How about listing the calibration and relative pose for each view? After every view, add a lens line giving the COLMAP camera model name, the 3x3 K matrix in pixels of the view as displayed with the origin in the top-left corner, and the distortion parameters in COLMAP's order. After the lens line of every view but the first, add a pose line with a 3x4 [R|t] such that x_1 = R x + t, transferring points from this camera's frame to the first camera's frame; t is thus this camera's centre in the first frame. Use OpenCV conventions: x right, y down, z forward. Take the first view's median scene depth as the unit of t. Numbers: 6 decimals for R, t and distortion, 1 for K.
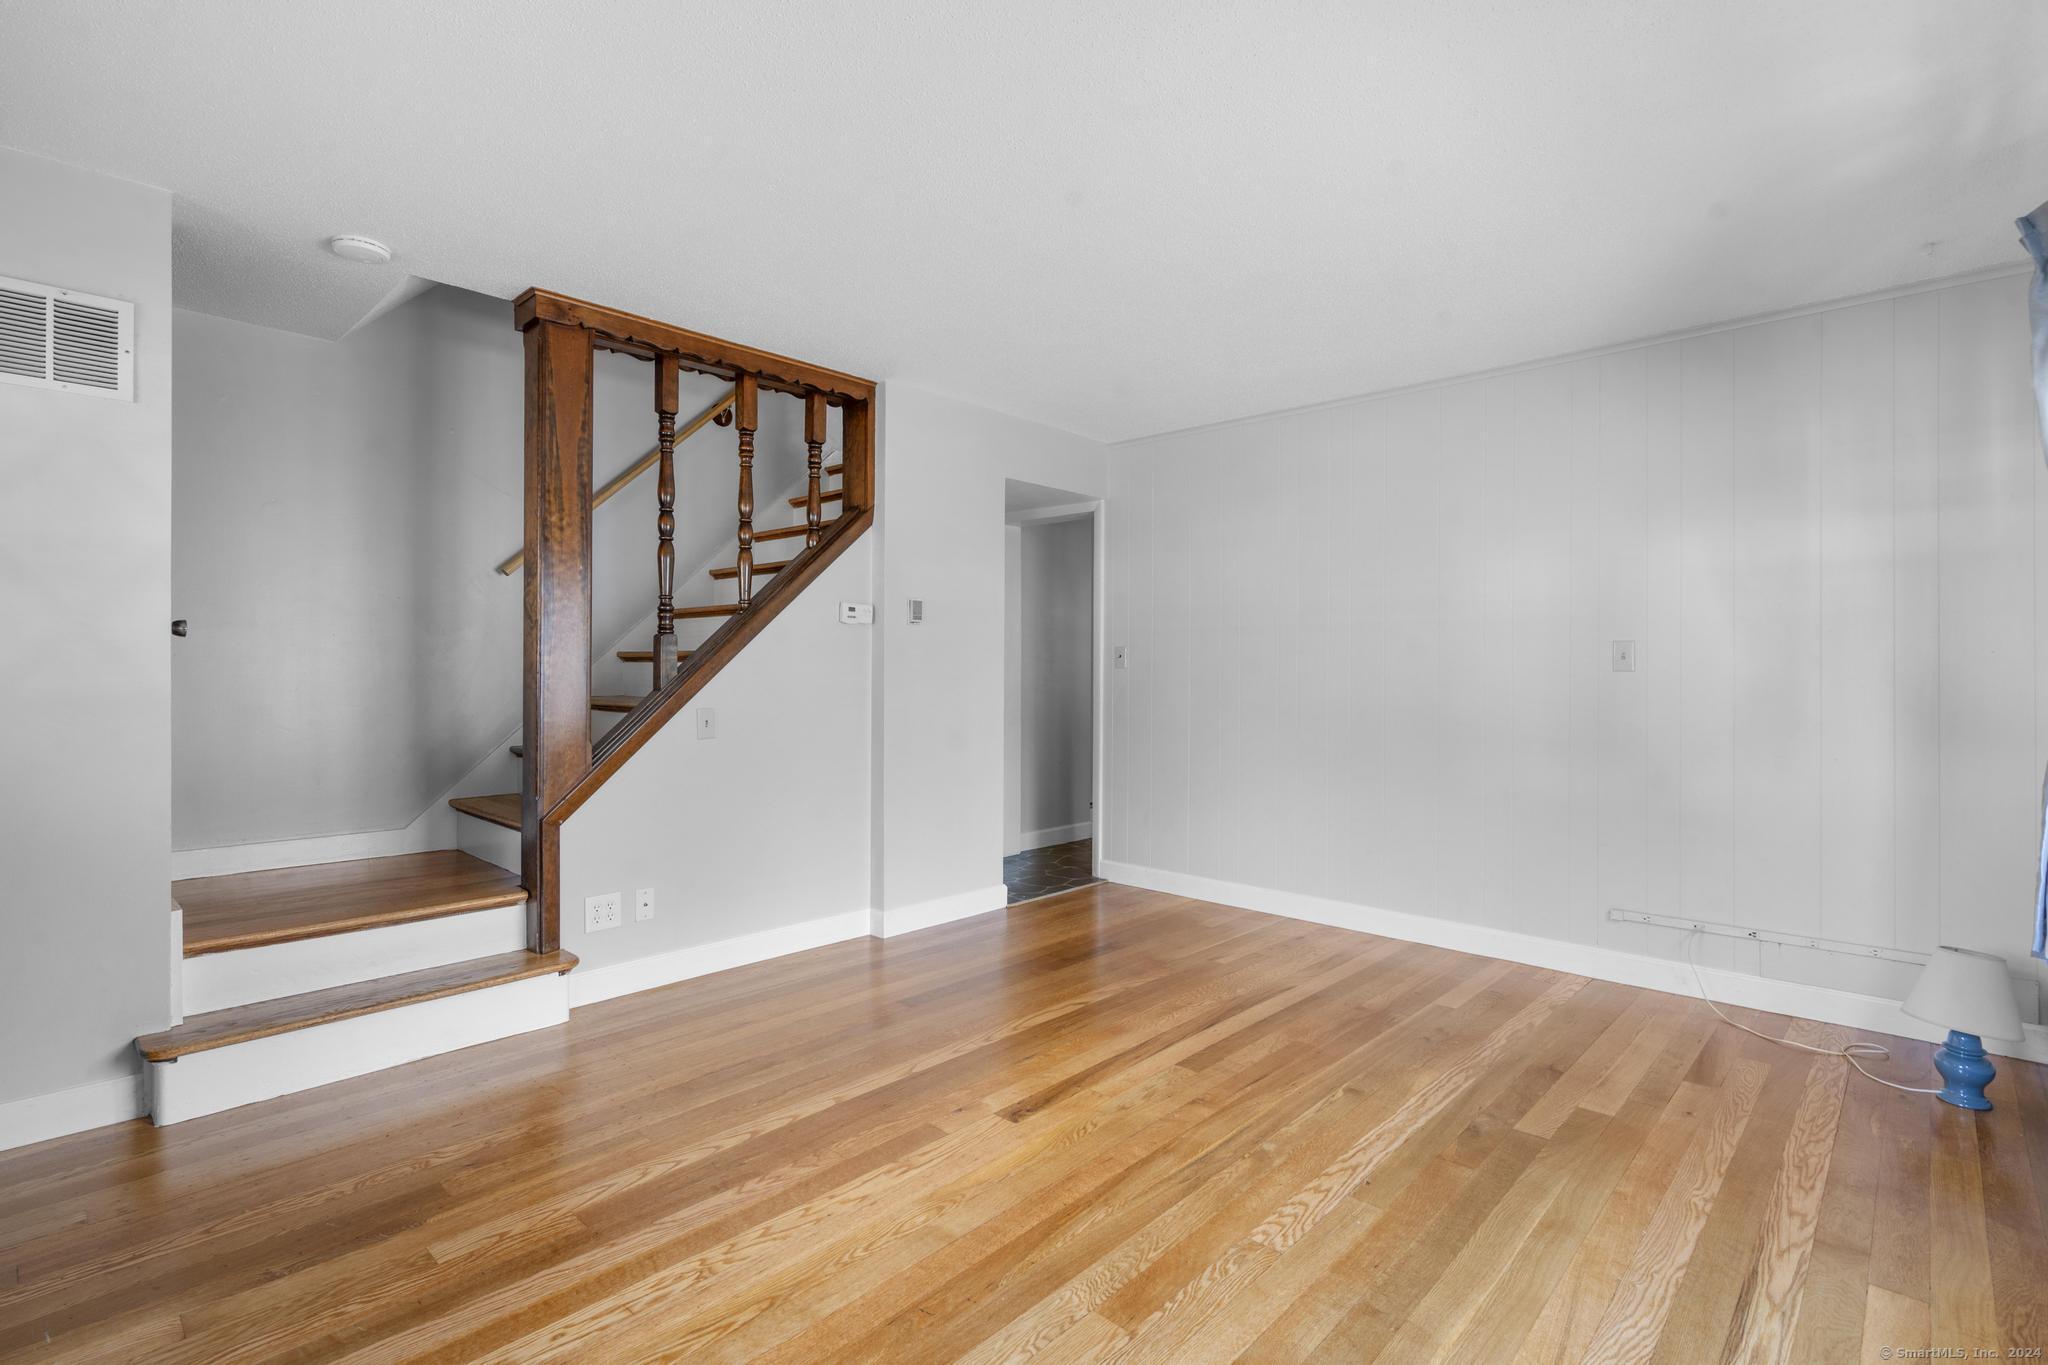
lens RADIAL K [[945.2, 0, 1023.3], [0, 945.2, 676.3], [0, 0, 1]] dist [-0.006211, 0.004203]
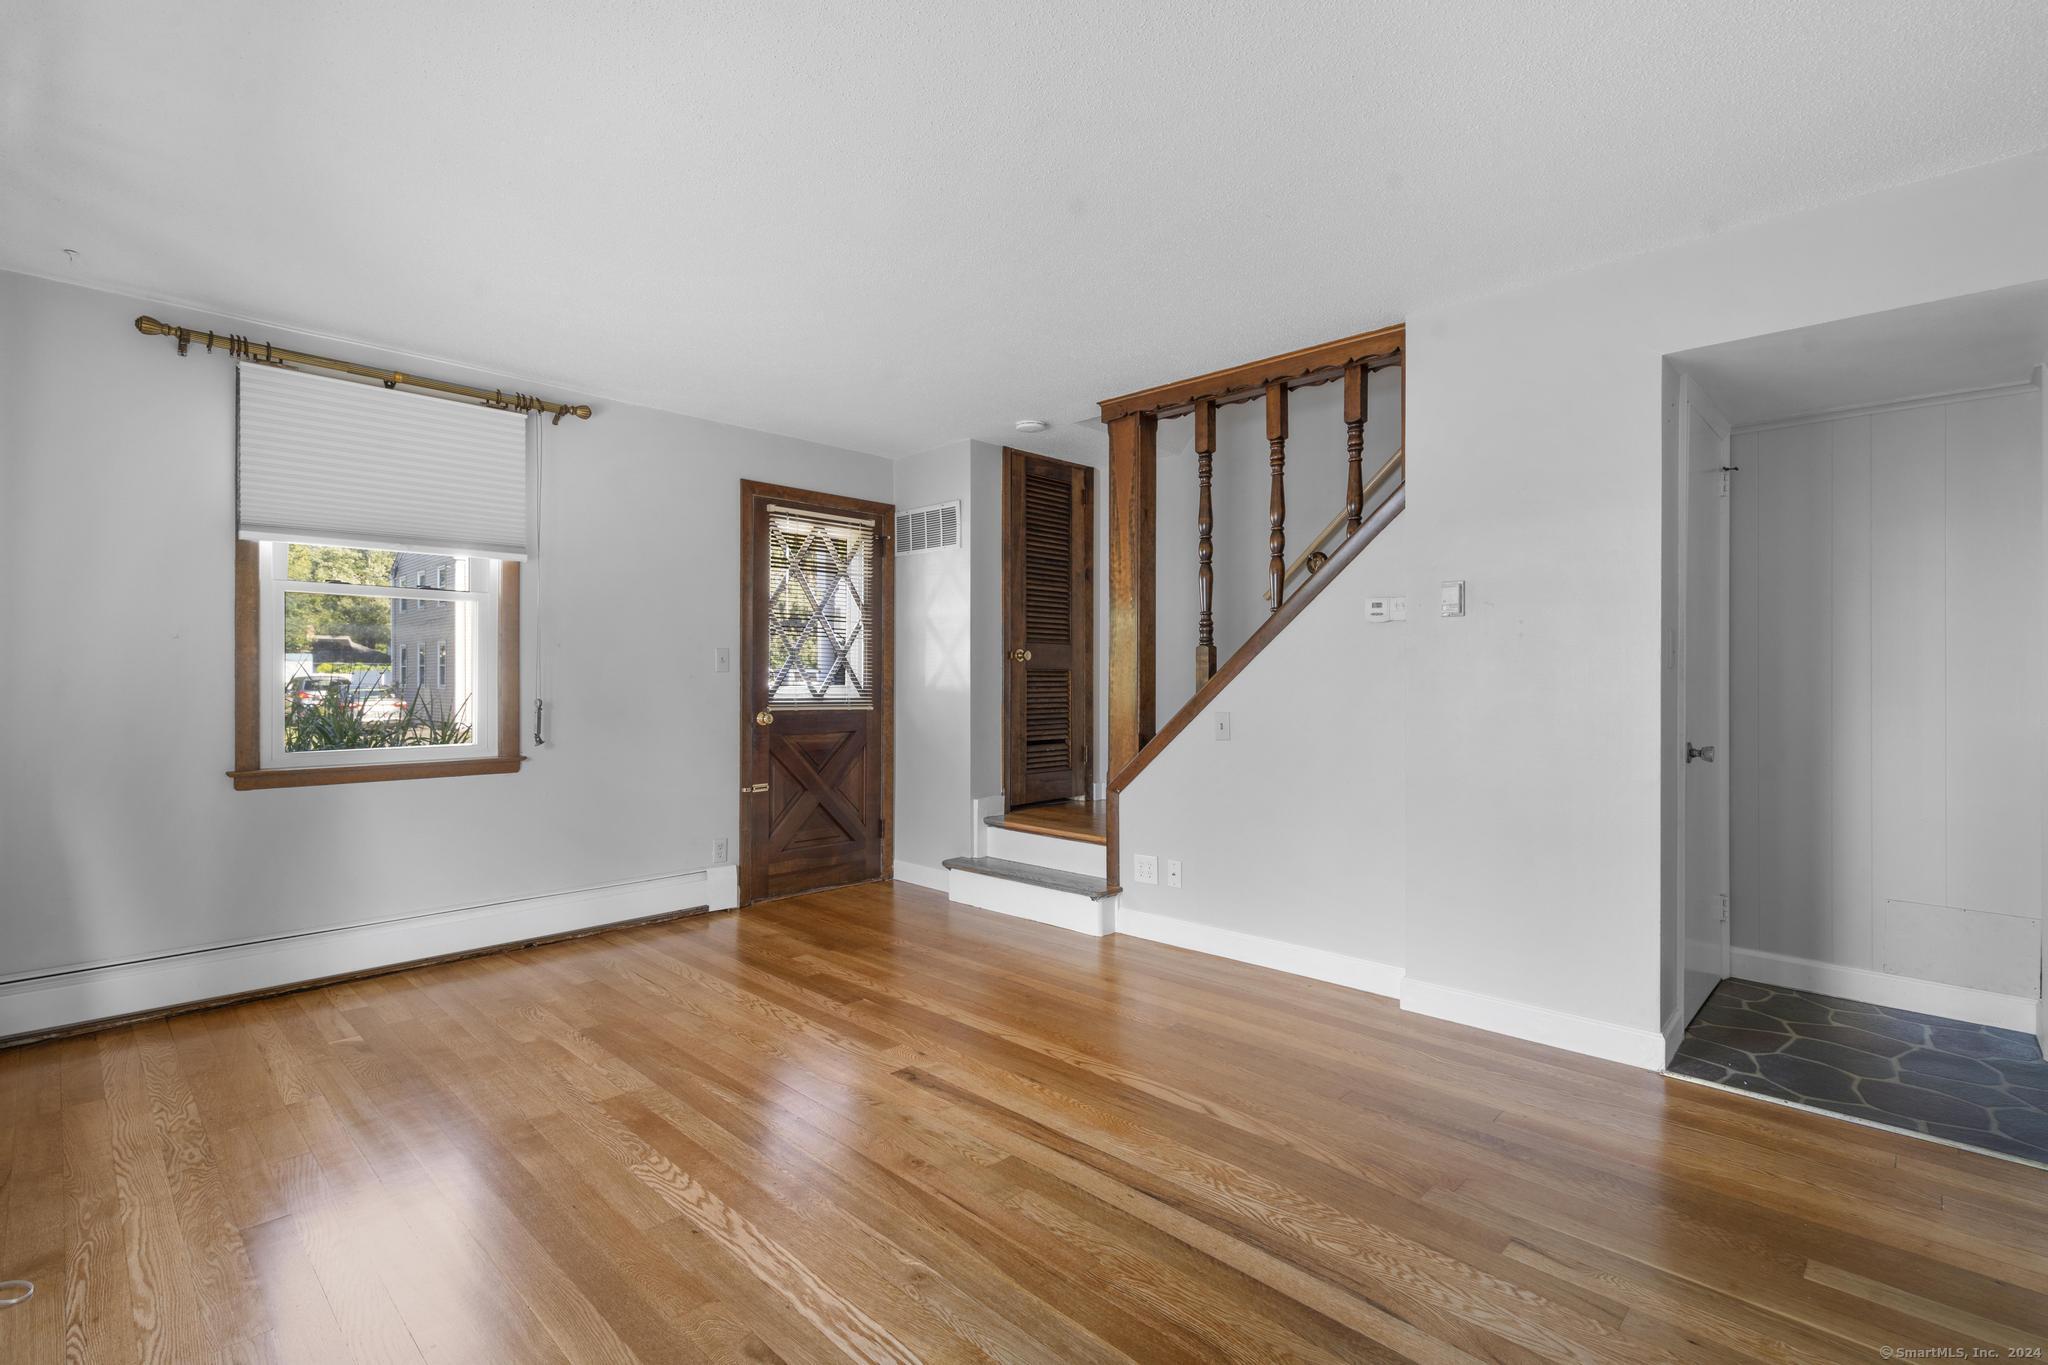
lens RADIAL K [[945.2, 0, 1024.0], [0, 945.2, 682.3], [0, 0, 1]] dist [-0.006211, 0.004203]
pose [[-0.014912, 0.002772, -0.999885, 0.885065], [-0.003516, 0.999990, 0.002824, -0.003836], [0.999883, 0.003558, -0.014902, 0.919501]]
